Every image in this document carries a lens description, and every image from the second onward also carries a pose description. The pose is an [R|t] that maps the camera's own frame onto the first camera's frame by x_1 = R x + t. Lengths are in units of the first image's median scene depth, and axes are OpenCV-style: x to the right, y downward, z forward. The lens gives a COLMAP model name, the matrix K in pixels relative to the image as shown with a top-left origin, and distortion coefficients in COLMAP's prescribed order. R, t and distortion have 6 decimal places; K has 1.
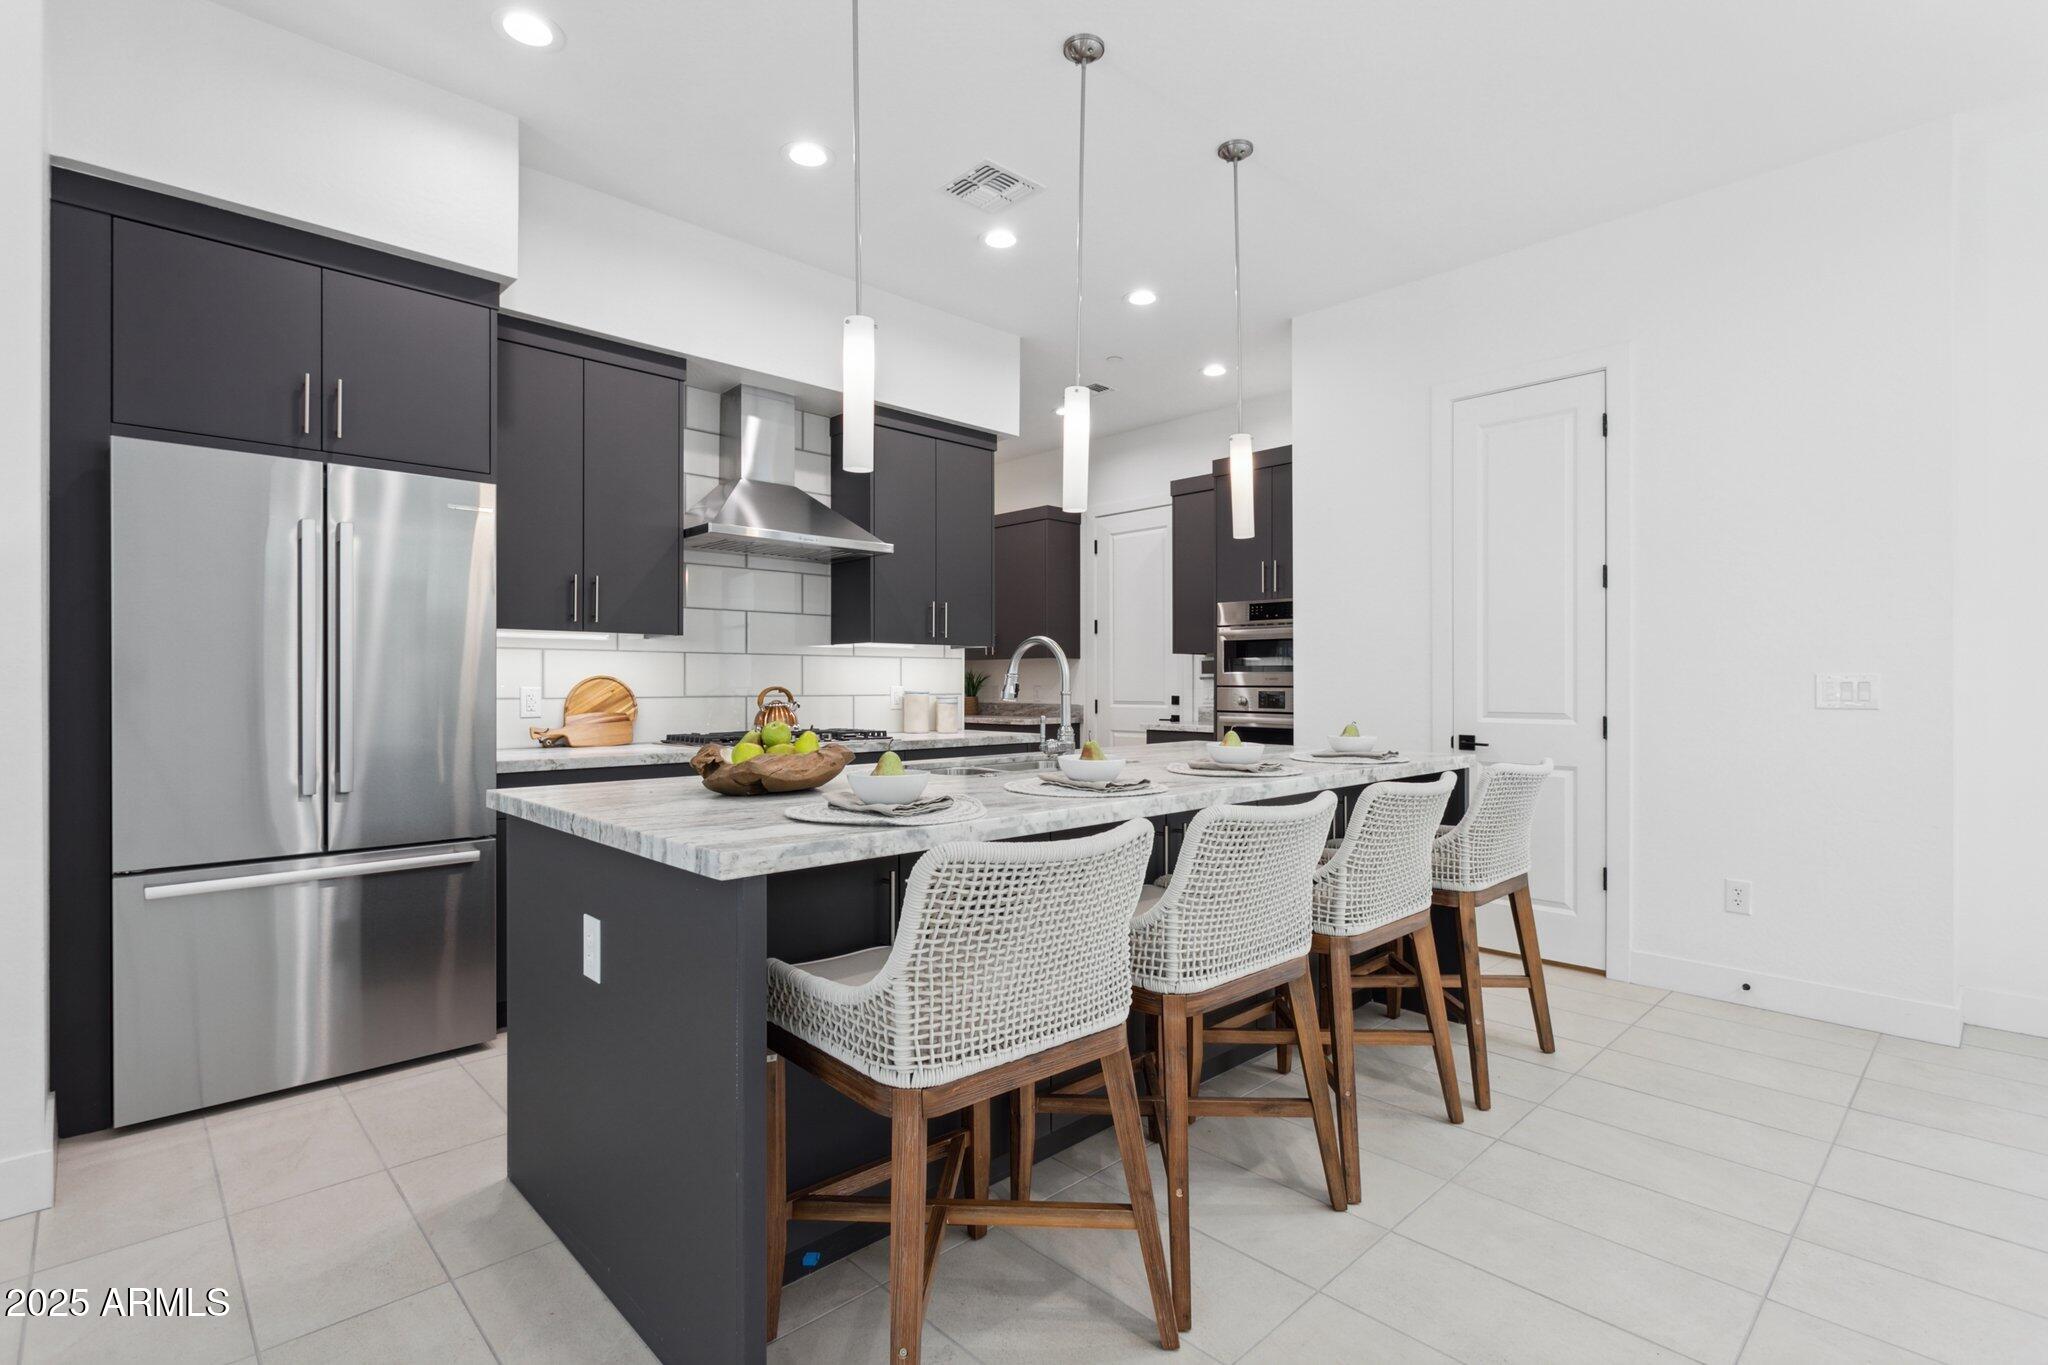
lens RADIAL K [[995.4, 0, 1024.0], [0, 995.4, 682.5], [0, 0, 1]] dist [0.000033, 0.000150]
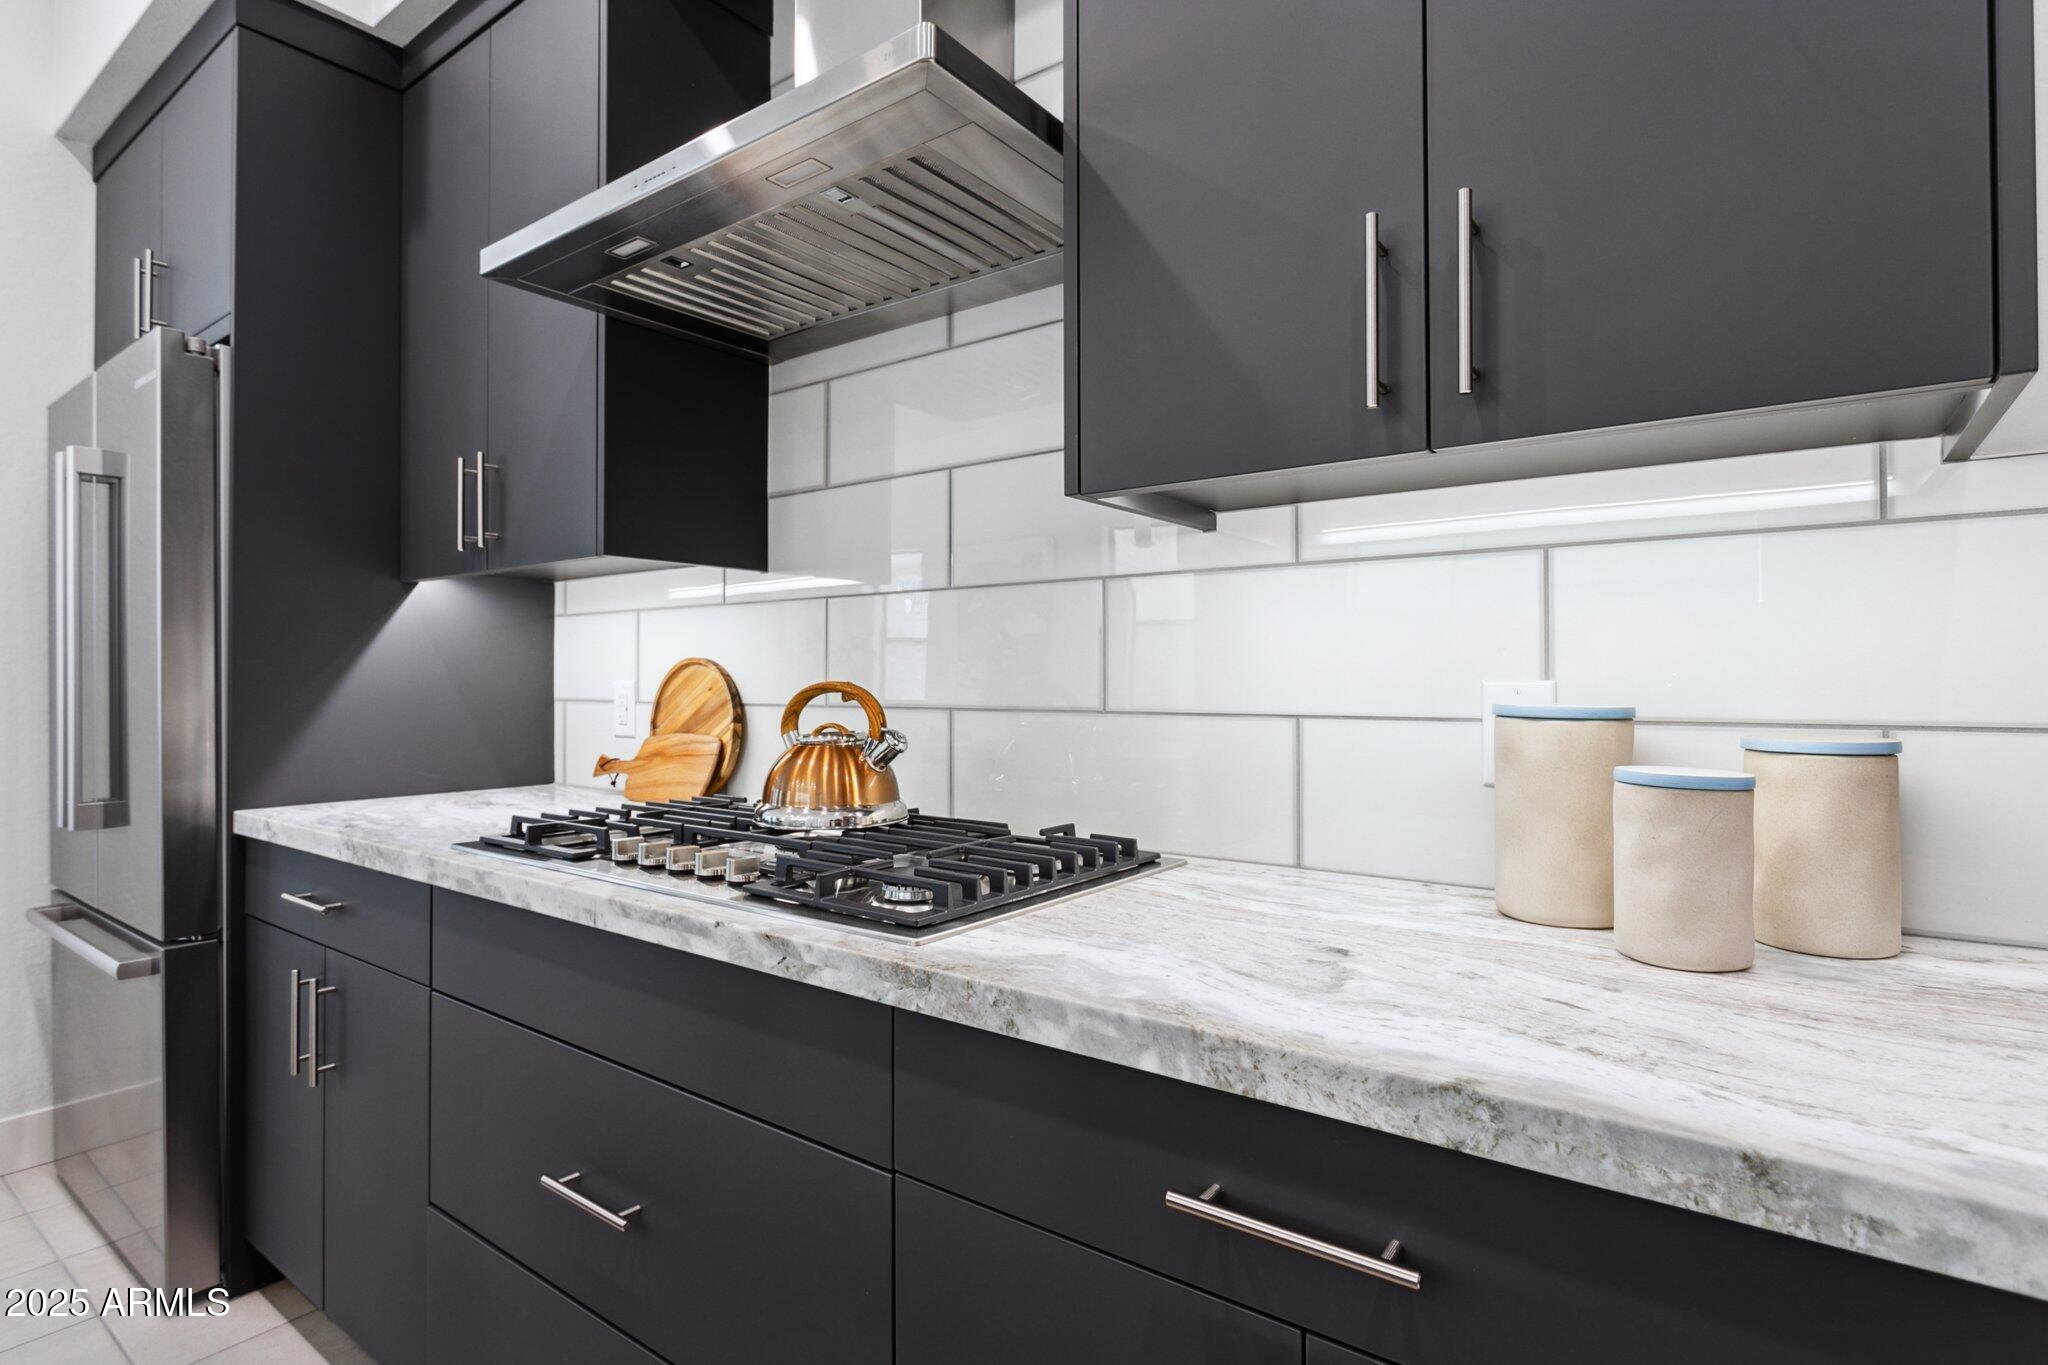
lens RADIAL K [[1066.2, 0, 1024.0], [0, 1066.2, 682.5], [0, 0, 1]] dist [0.001135, 0.000070]
pose [[0.156485, 0.000253, -0.987680, 0.112123], [0.003196, 0.999995, 0.000762, 0.003989], [0.987675, -0.003276, 0.156483, 0.942100]]
